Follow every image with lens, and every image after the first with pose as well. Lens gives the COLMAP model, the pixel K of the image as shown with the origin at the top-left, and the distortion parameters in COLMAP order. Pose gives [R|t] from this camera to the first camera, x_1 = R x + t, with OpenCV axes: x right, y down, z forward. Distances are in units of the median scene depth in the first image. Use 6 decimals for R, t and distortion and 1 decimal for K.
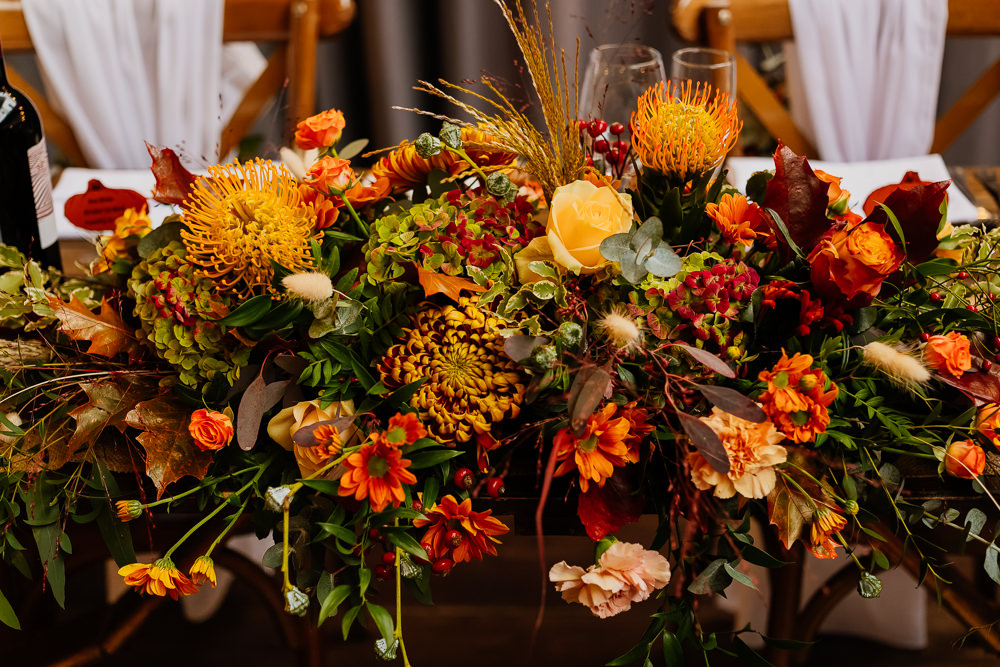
lens RADIAL K [[1409.5, 0, 500.0], [0, 1409.5, 333.5], [0, 0, 1]] dist [-0.007743, -0.034955]
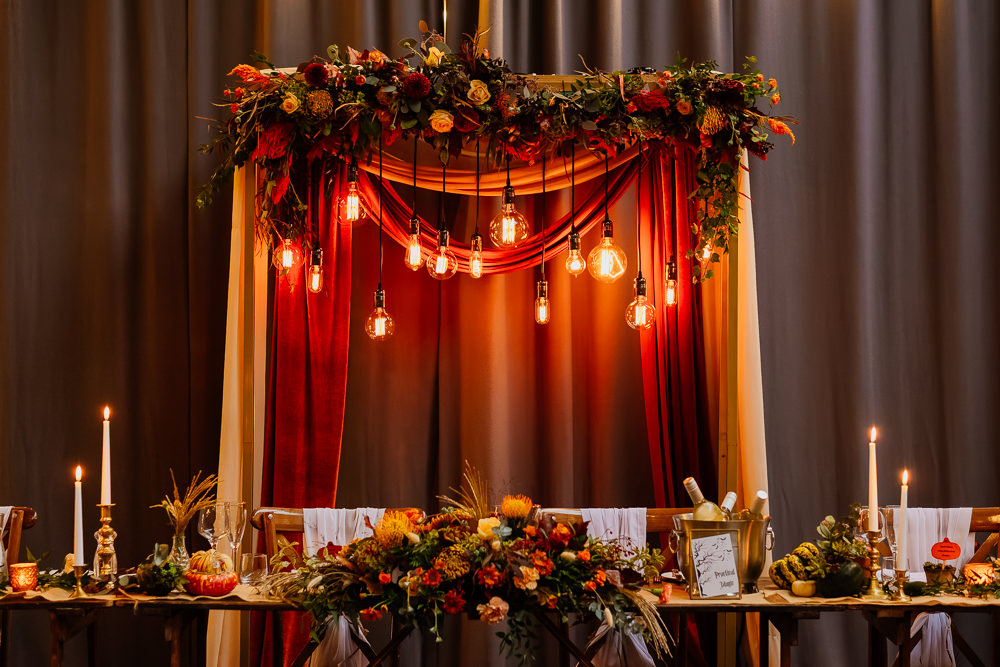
lens RADIAL K [[1409.5, 0, 500.0], [0, 1409.5, 333.5], [0, 0, 1]] dist [-0.007743, -0.034955]
pose [[0.999492, 0.016118, 0.027511, -0.017965], [-0.001675, 0.888176, -0.459501, 1.203118], [-0.031841, 0.459222, 0.887751, -2.583790]]
